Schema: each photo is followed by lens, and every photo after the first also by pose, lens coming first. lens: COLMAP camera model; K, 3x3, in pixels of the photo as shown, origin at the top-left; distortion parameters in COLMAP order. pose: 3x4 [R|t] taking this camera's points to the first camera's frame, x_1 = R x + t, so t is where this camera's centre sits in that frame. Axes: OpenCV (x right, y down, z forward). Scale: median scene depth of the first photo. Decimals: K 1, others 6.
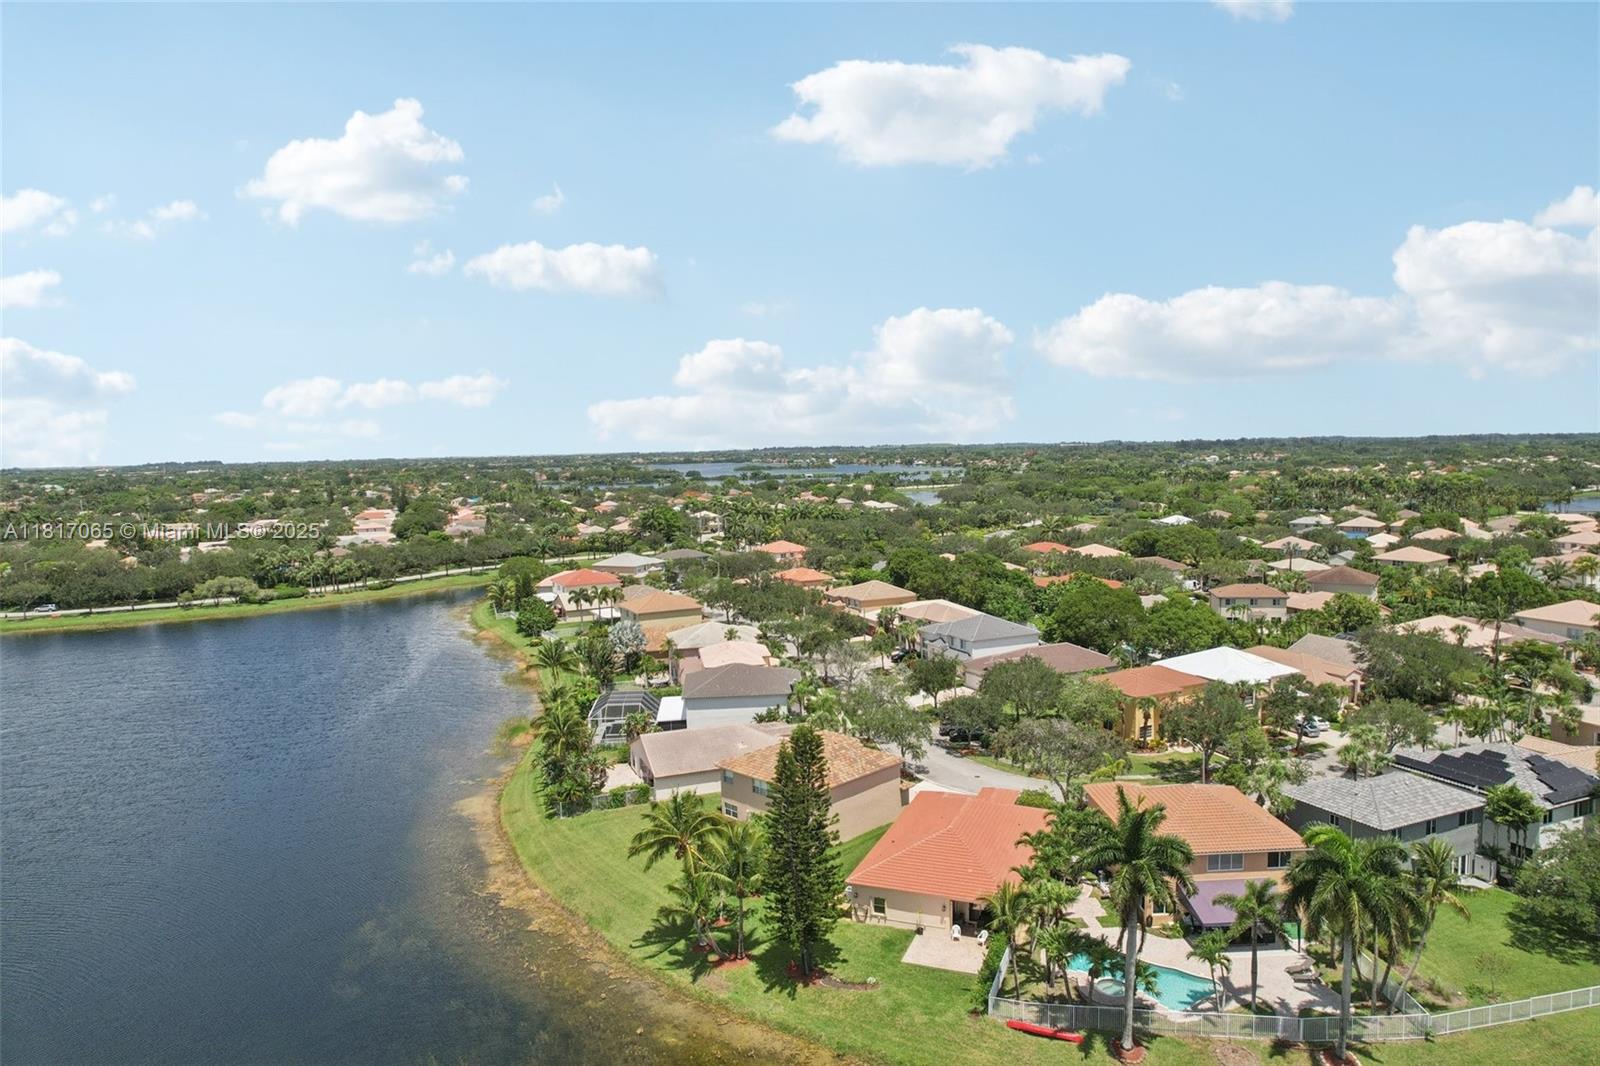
lens RADIAL K [[1000.7, 0, 800.0], [0, 1000.7, 533.0], [0, 0, 1]] dist [-0.026530, 0.000877]
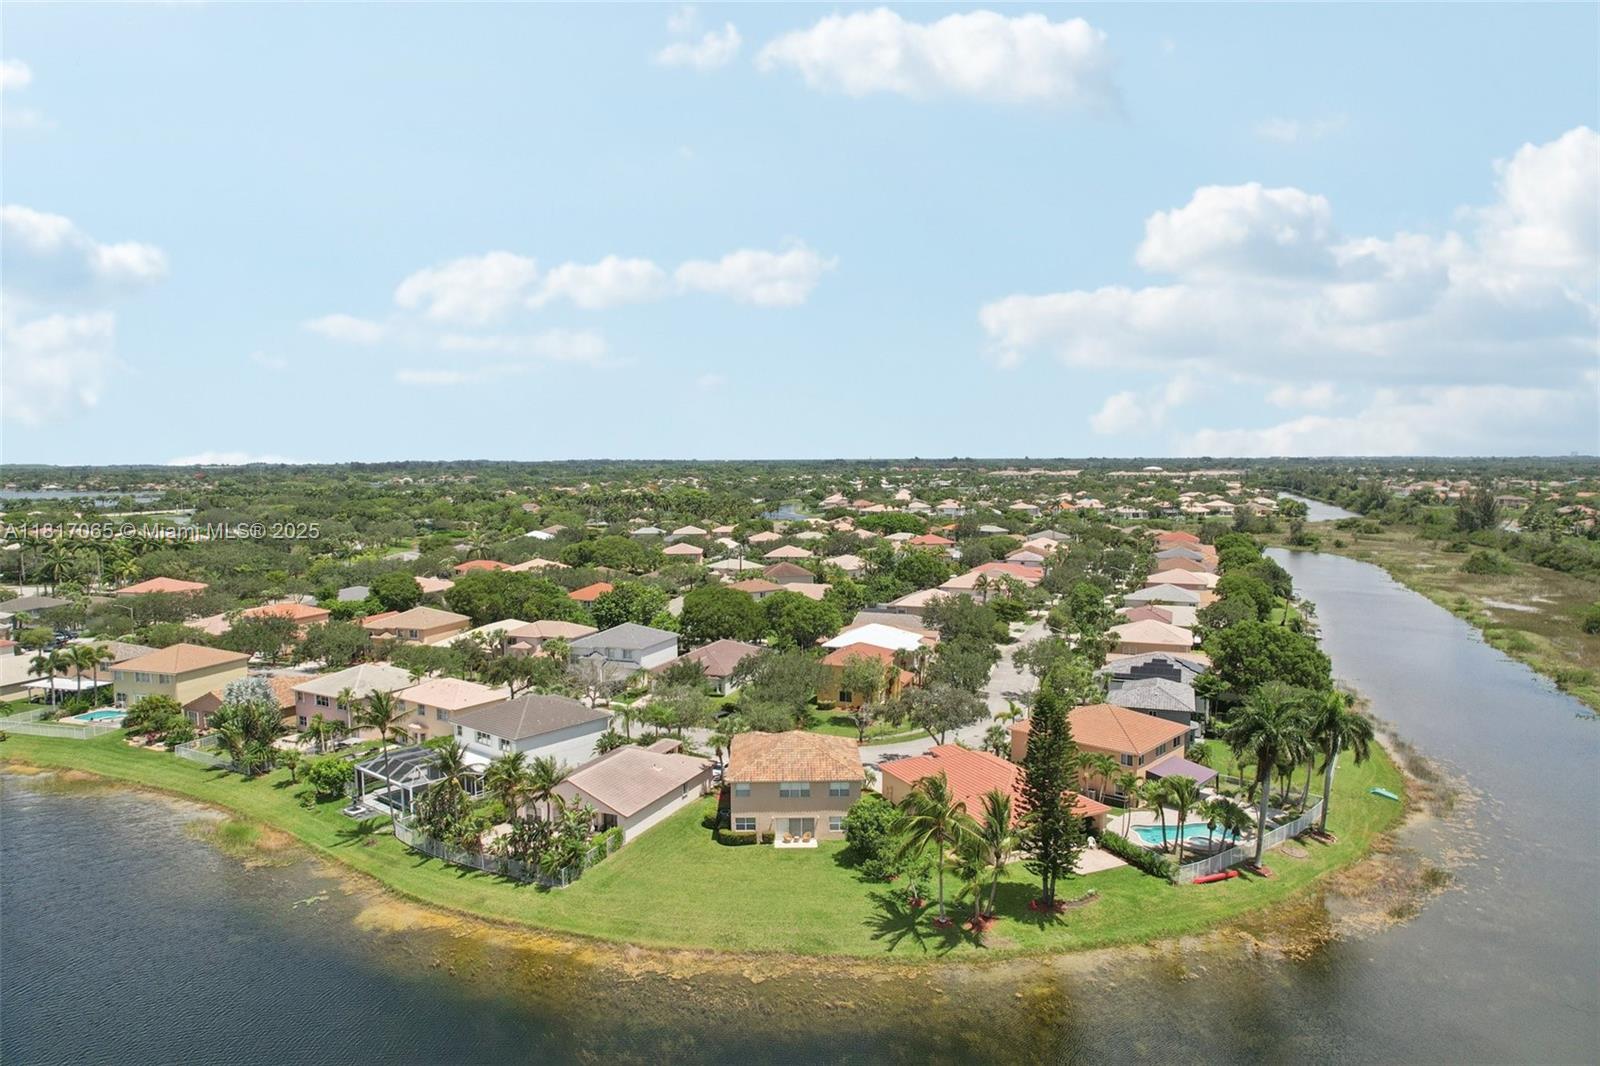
lens RADIAL K [[1000.7, 0, 800.0], [0, 1000.7, 533.0], [0, 0, 1]] dist [-0.026530, 0.000877]
pose [[0.706963, -0.038148, 0.706221, -0.805324], [0.053823, 0.998550, 0.000059, -0.001995], [-0.705199, 0.037970, 0.707992, 0.303314]]
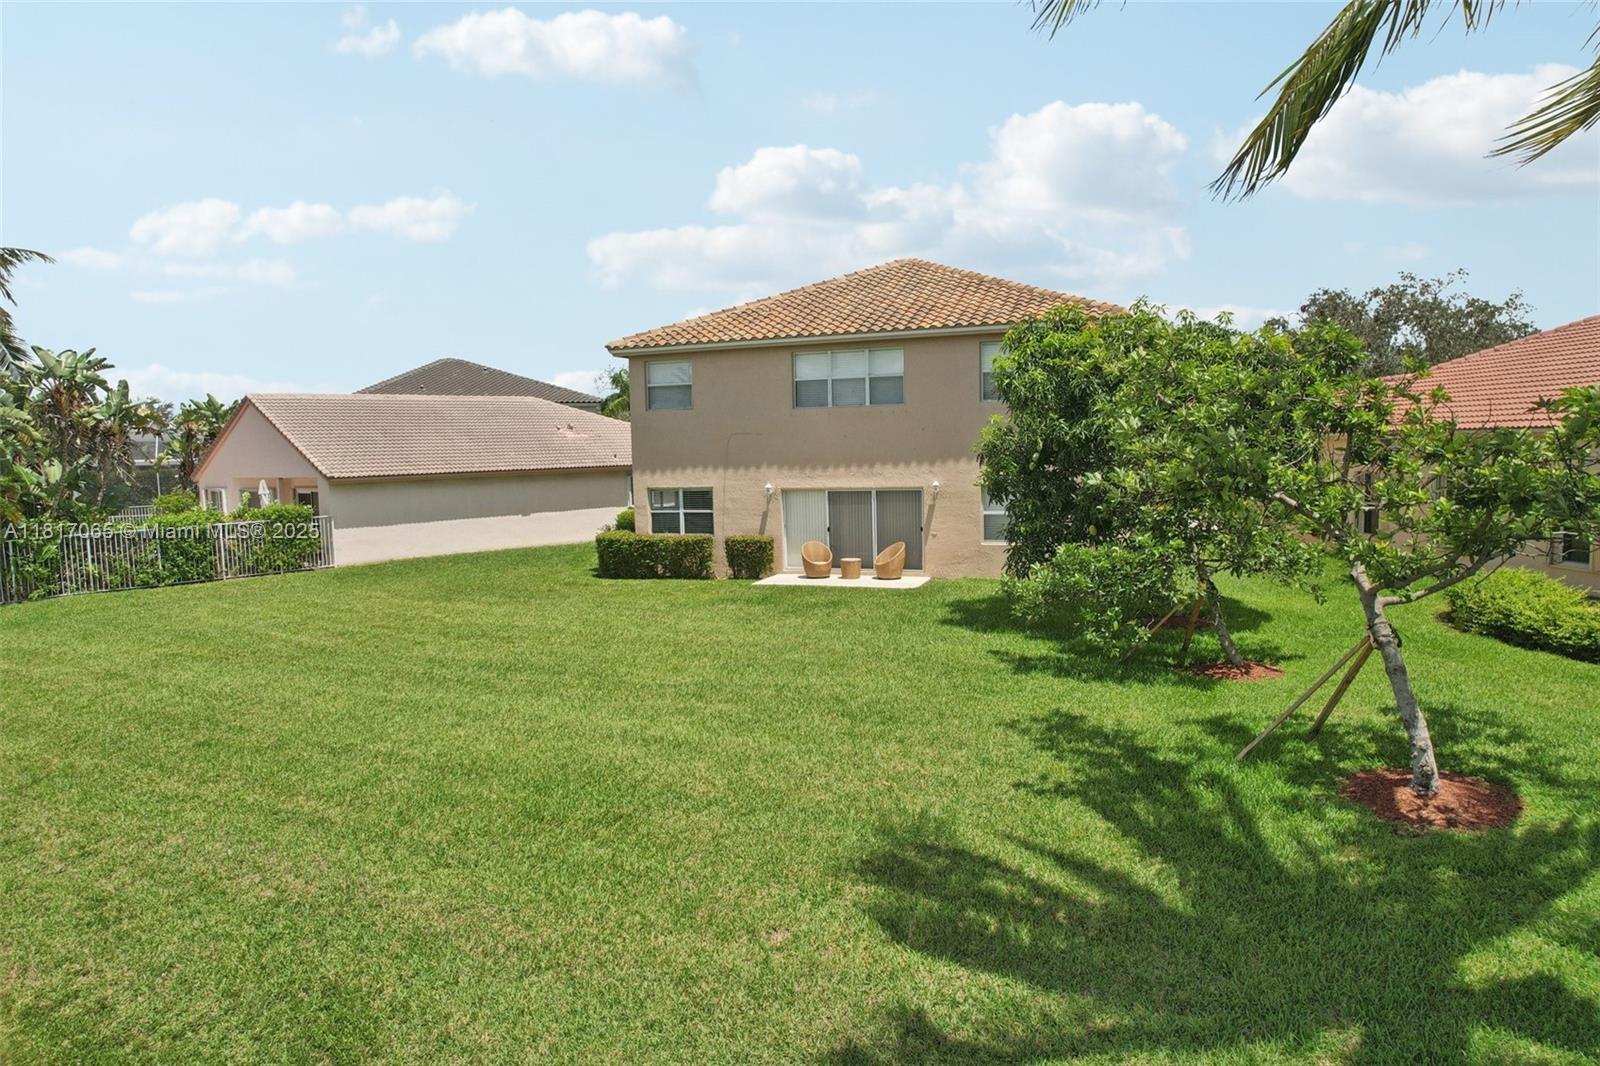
lens RADIAL K [[1003.5, 0, 822.1], [0, 1003.5, 538.7], [0, 0, 1]] dist [0.000776, 0.000639]
pose [[0.907352, -0.036591, 0.418775, -0.172219], [0.039413, 0.999221, 0.001913, 0.325092], [-0.418519, 0.014769, 0.908088, 0.840448]]
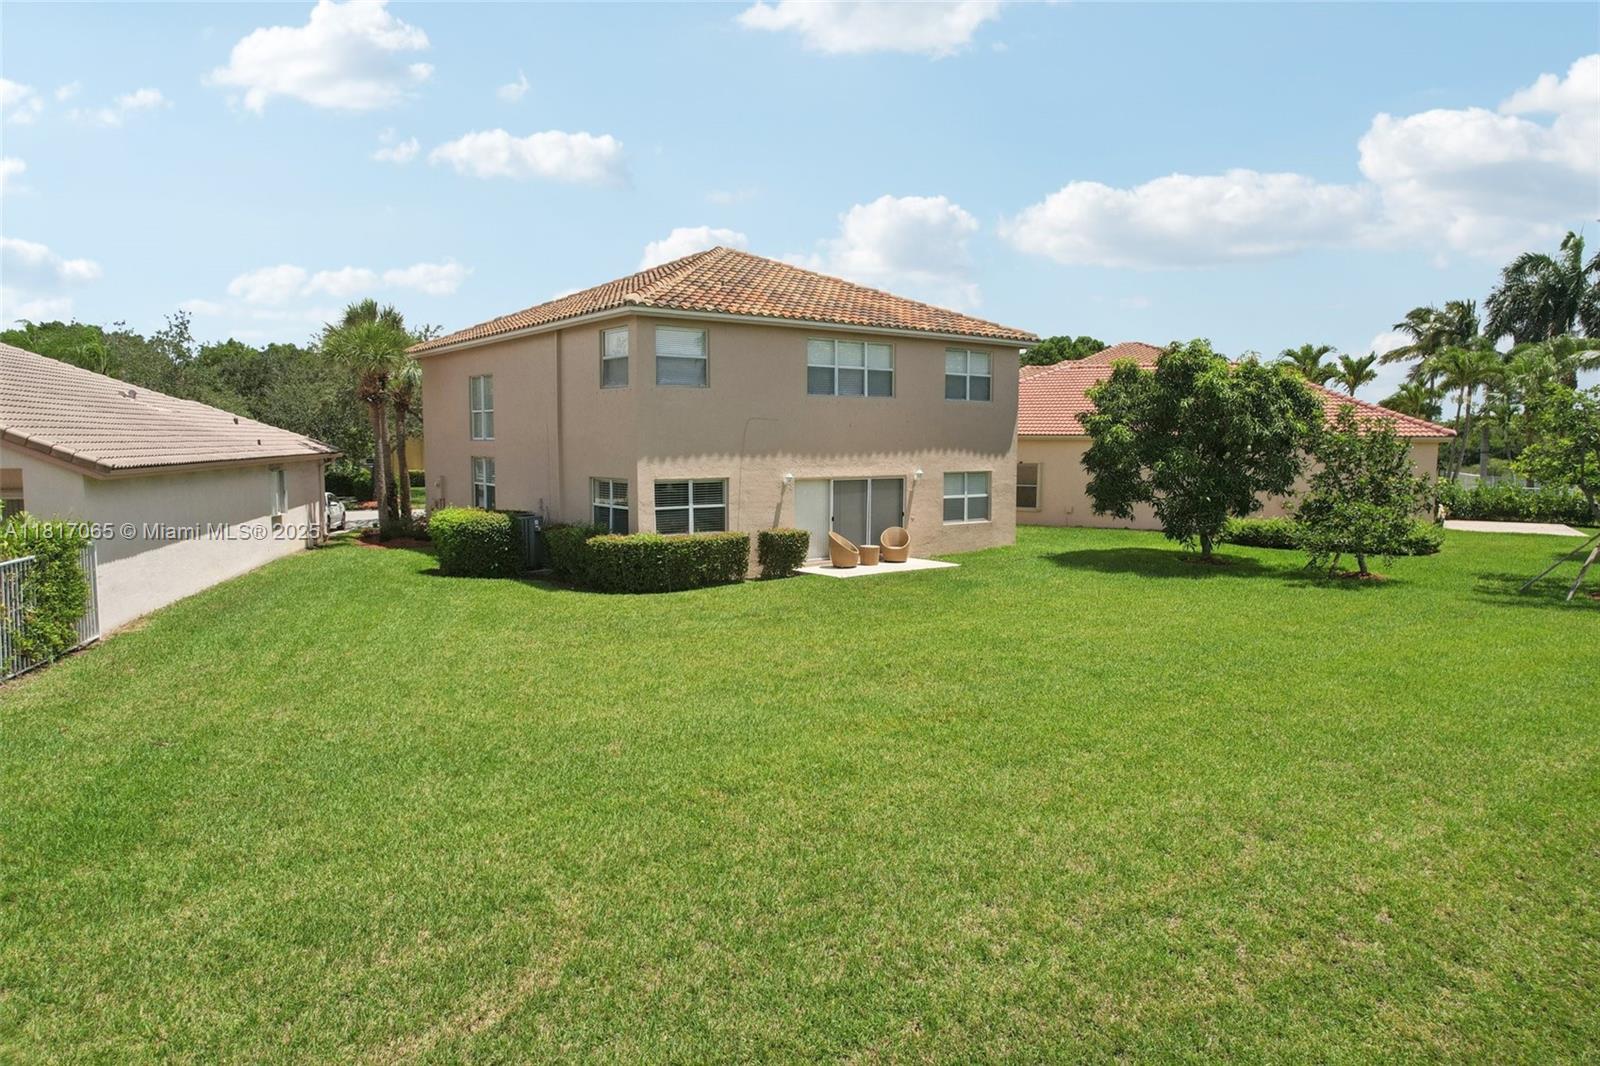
lens RADIAL K [[1000.7, 0, 800.0], [0, 1000.7, 533.0], [0, 0, 1]] dist [-0.026530, 0.000877]
pose [[0.157222, -0.070895, 0.985015, -0.334013], [0.078169, 0.995184, 0.059150, 0.309321], [-0.984465, 0.067698, 0.162006, 1.067413]]
